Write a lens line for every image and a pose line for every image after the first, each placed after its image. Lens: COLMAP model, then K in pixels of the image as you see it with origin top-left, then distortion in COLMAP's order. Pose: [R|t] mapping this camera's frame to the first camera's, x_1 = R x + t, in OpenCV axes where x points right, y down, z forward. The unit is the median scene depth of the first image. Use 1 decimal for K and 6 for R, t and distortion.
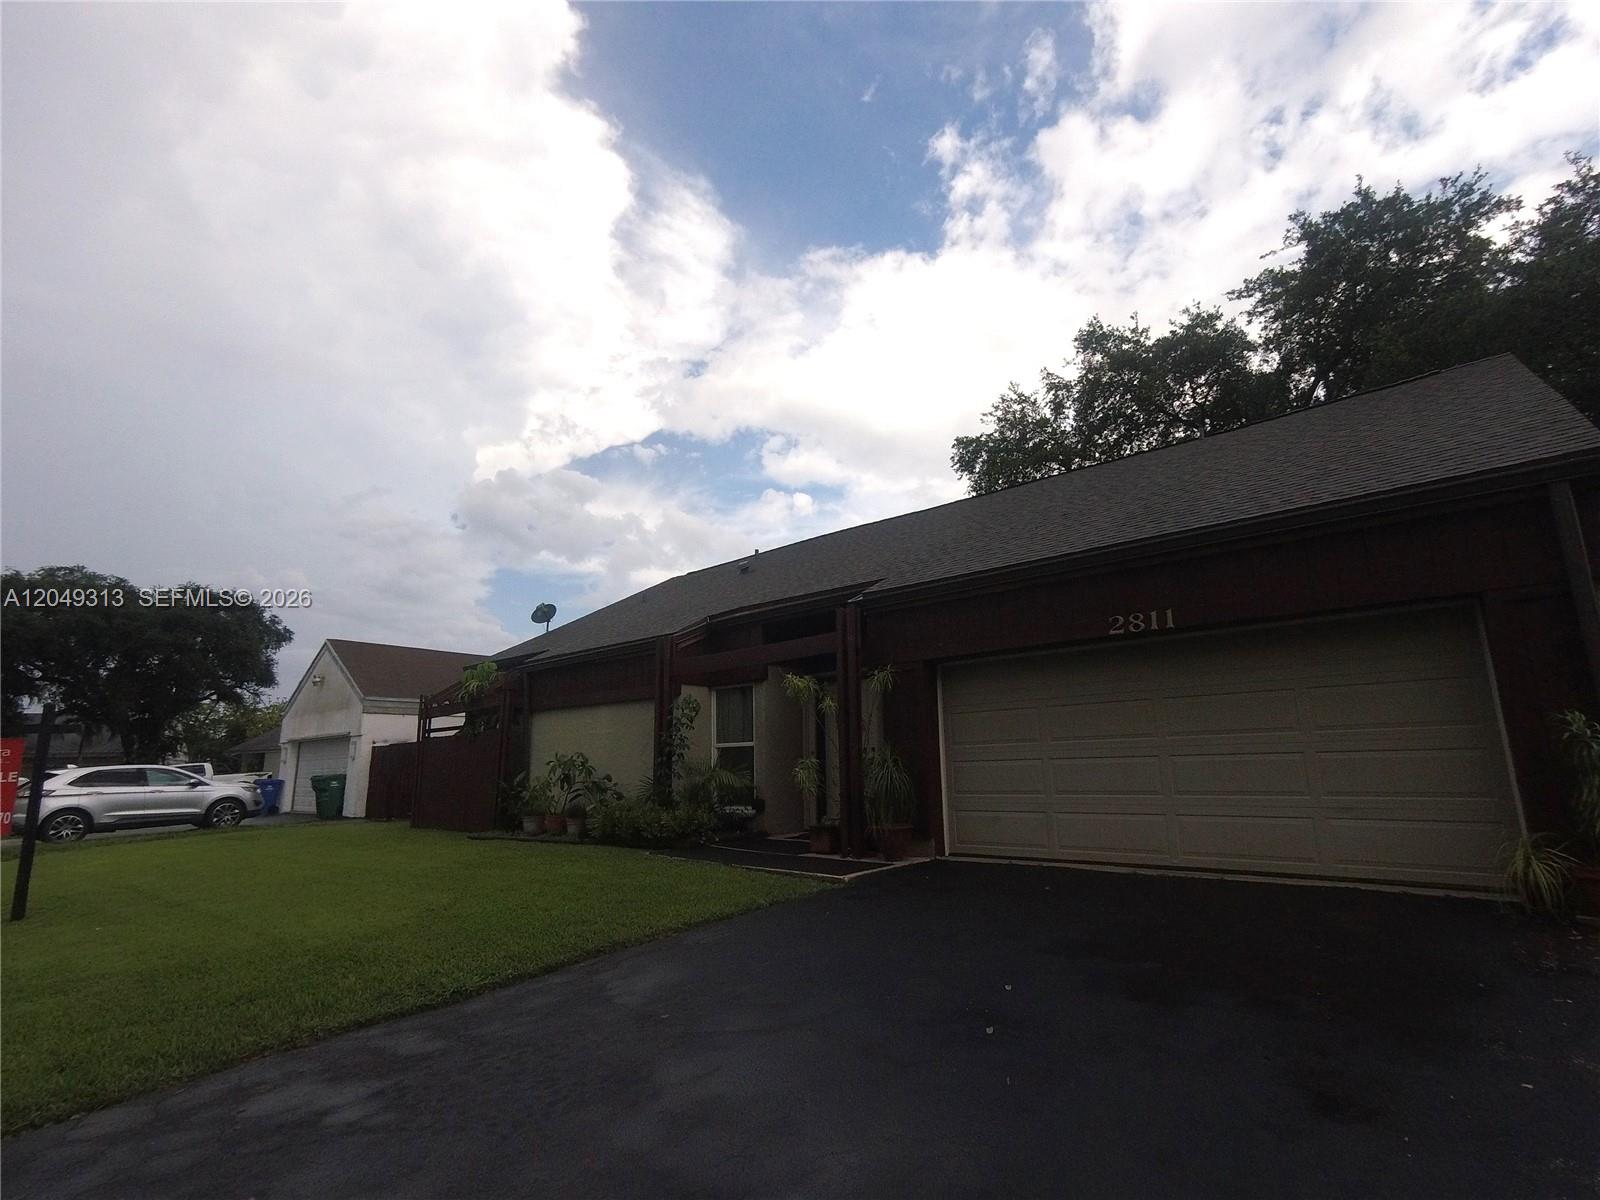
lens RADIAL K [[784.2, 0, 813.3], [0, 784.2, 608.6], [0, 0, 1]] dist [0.016986, -0.000290]
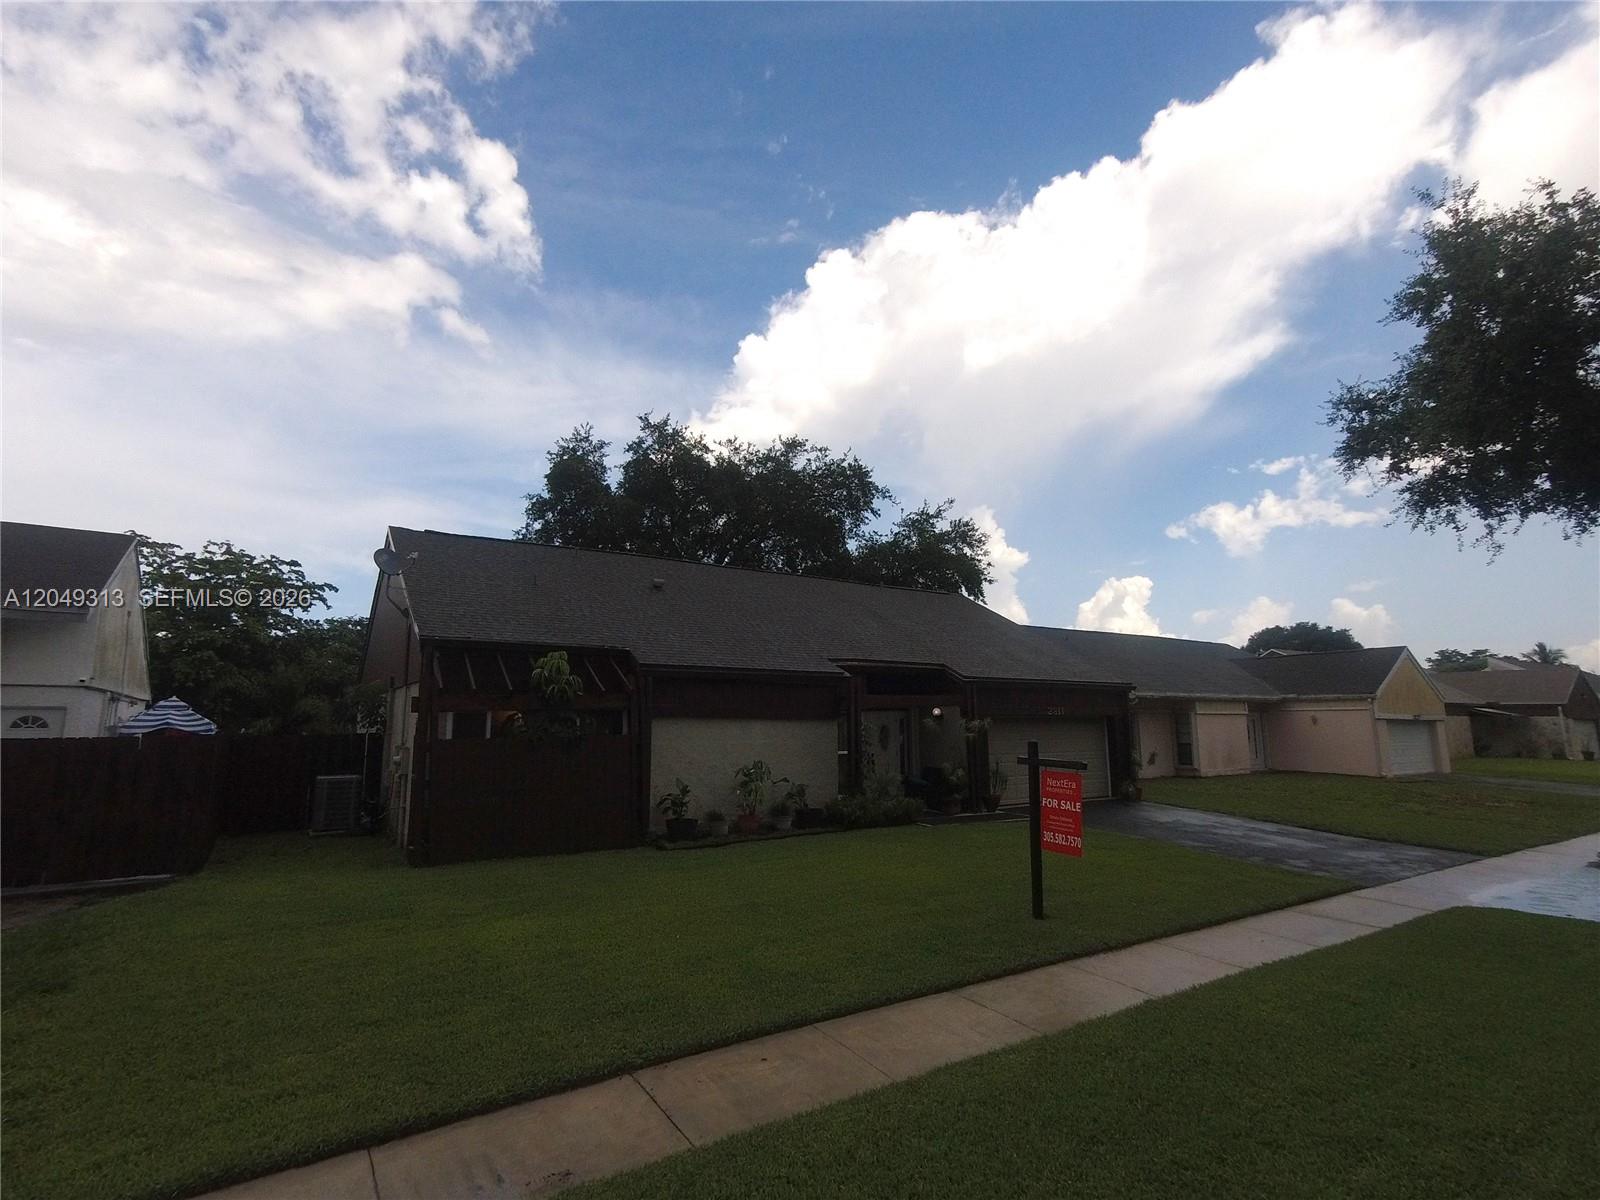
lens RADIAL K [[792.8, 0, 800.0], [0, 792.8, 600.0], [0, 0, 1]] dist [0.004212, 0.009986]
pose [[0.249724, 0.161088, 0.954824, -1.003422], [-0.199499, 0.973470, -0.112057, 0.051707], [-0.947543, -0.162503, 0.275235, 0.465208]]
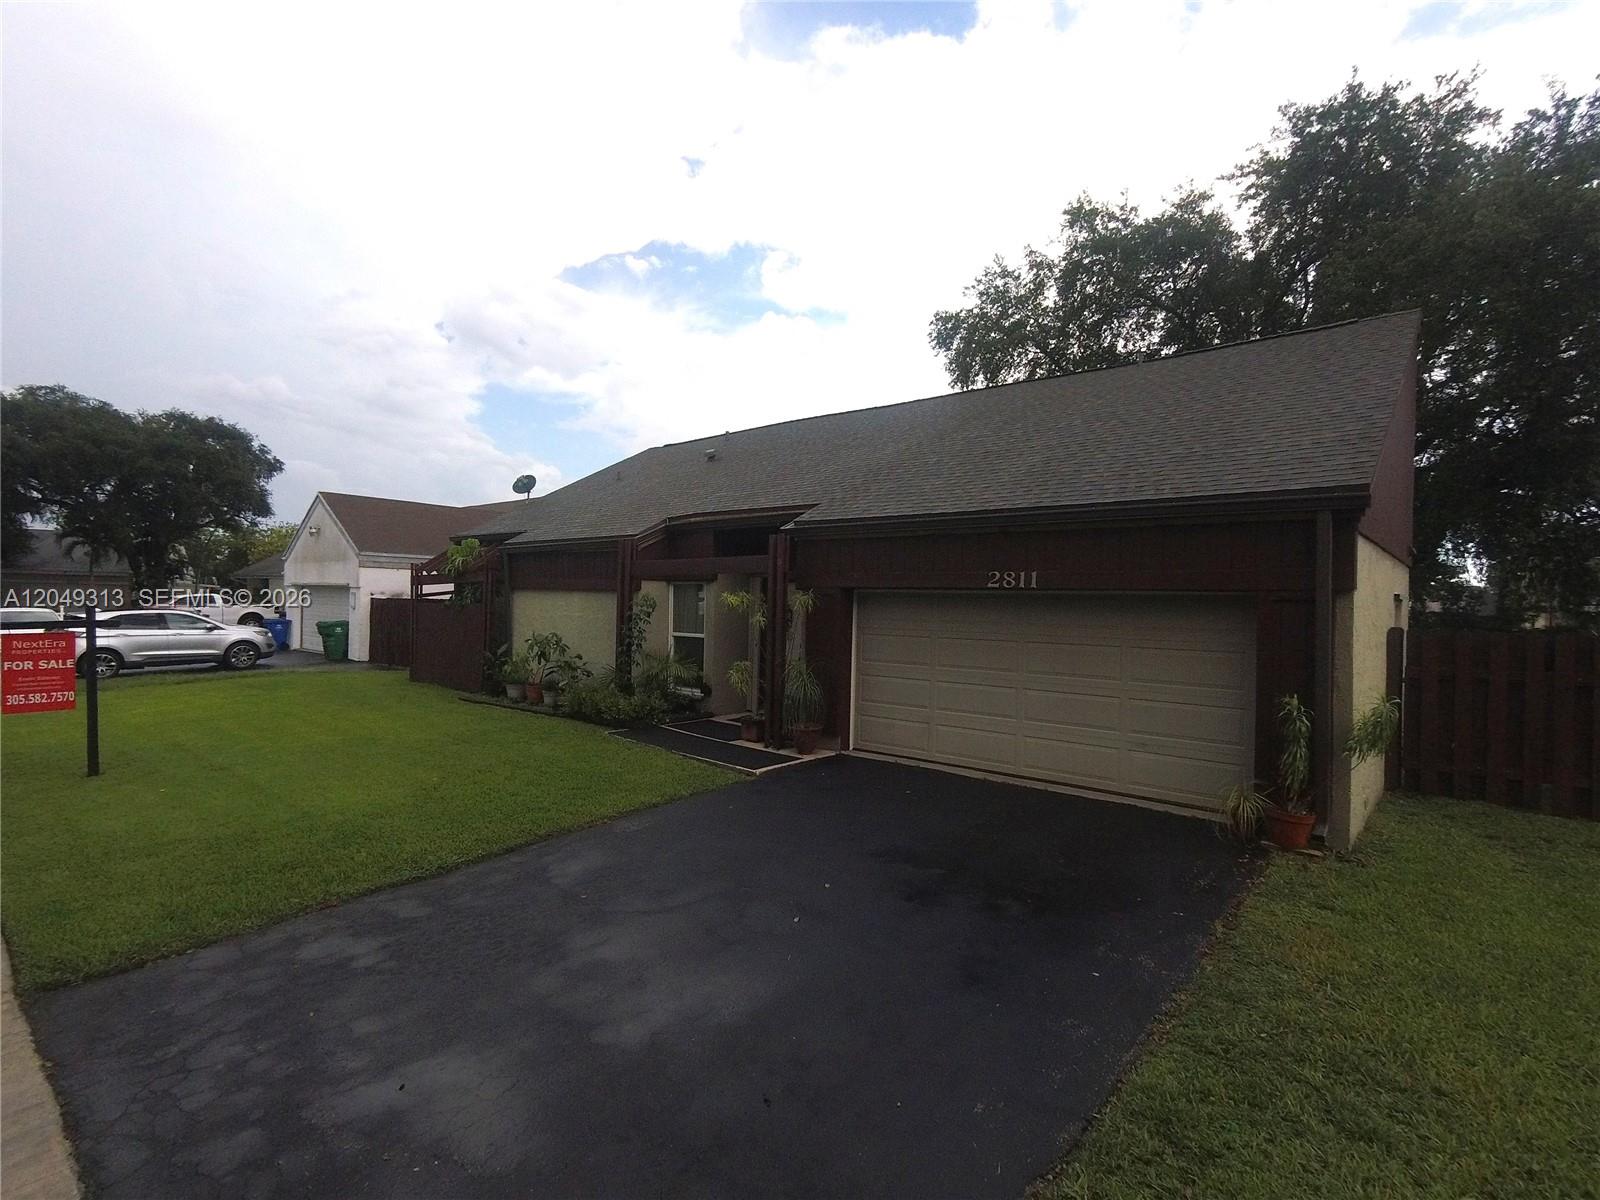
lens RADIAL K [[788.9, 0, 813.0], [0, 788.9, 604.7], [0, 0, 1]] dist [0.013986, 0.001751]
pose [[0.999238, 0.038703, 0.005111, 0.046968], [-0.038921, 0.977526, 0.207192, -0.074285], [0.003023, -0.207233, 0.978287, -0.069850]]
